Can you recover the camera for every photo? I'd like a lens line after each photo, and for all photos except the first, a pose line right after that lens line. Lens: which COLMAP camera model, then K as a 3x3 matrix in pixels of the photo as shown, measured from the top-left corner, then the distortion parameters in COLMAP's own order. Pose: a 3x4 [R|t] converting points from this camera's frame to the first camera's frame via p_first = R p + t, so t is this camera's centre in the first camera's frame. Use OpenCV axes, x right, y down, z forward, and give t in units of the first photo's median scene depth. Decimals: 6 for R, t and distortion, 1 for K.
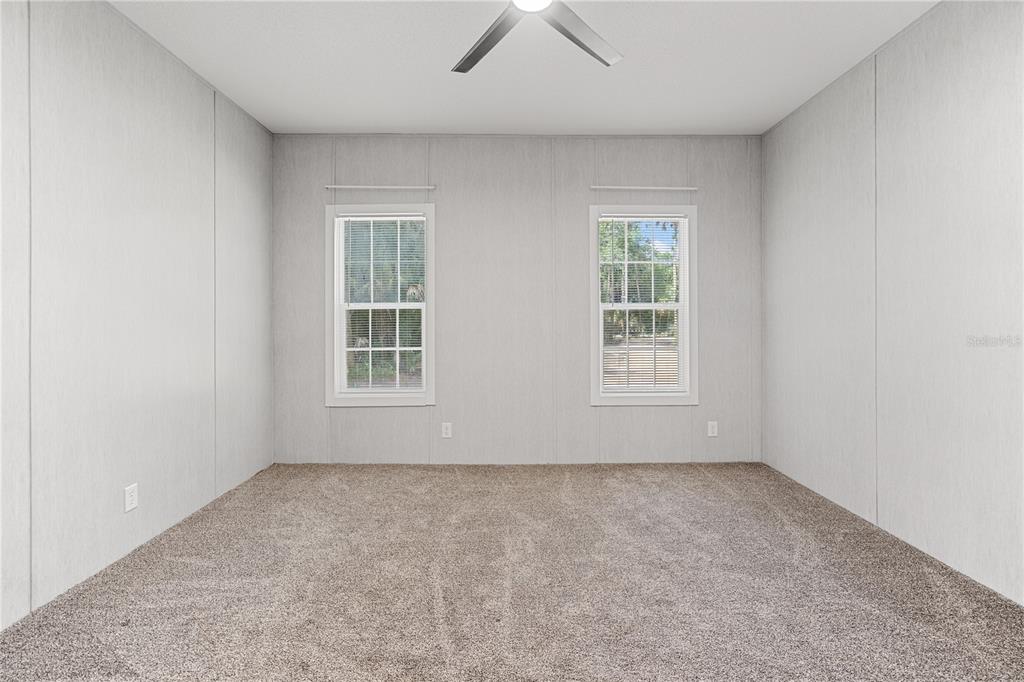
lens RADIAL K [[468.7, 0, 513.1], [0, 468.7, 327.0], [0, 0, 1]] dist [-0.001621, 0.000220]
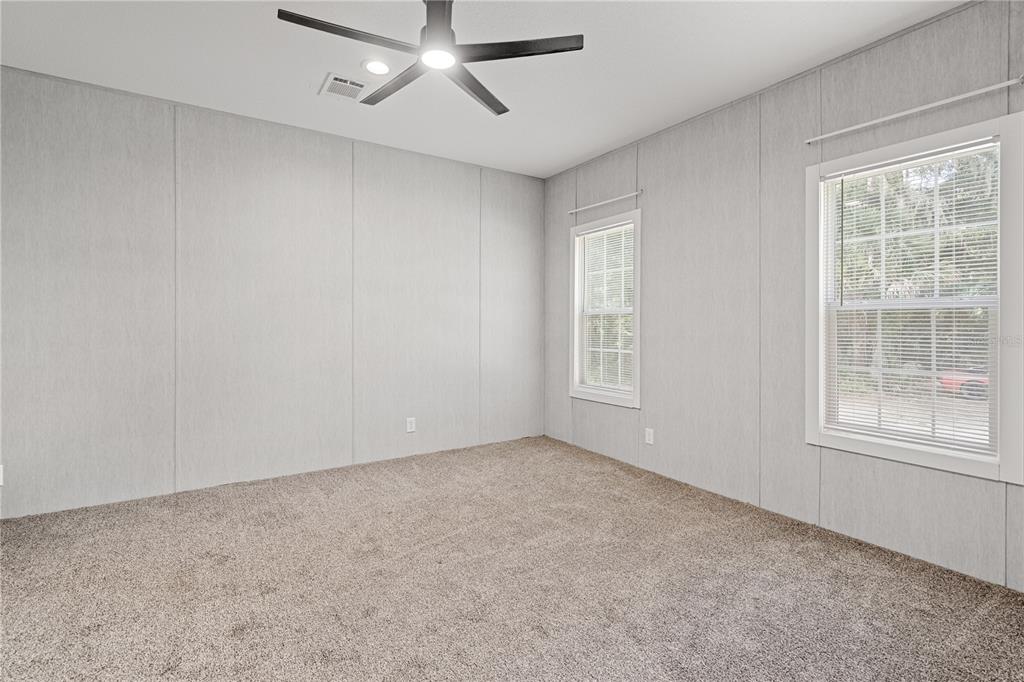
lens RADIAL K [[465.6, 0, 506.3], [0, 465.6, 331.4], [0, 0, 1]] dist [0.000328, 0.000646]
pose [[0.546041, 0.016474, -0.837597, 0.585913], [-0.015947, 0.999830, 0.009269, -0.004432], [0.837607, 0.008296, 0.546211, 0.245669]]
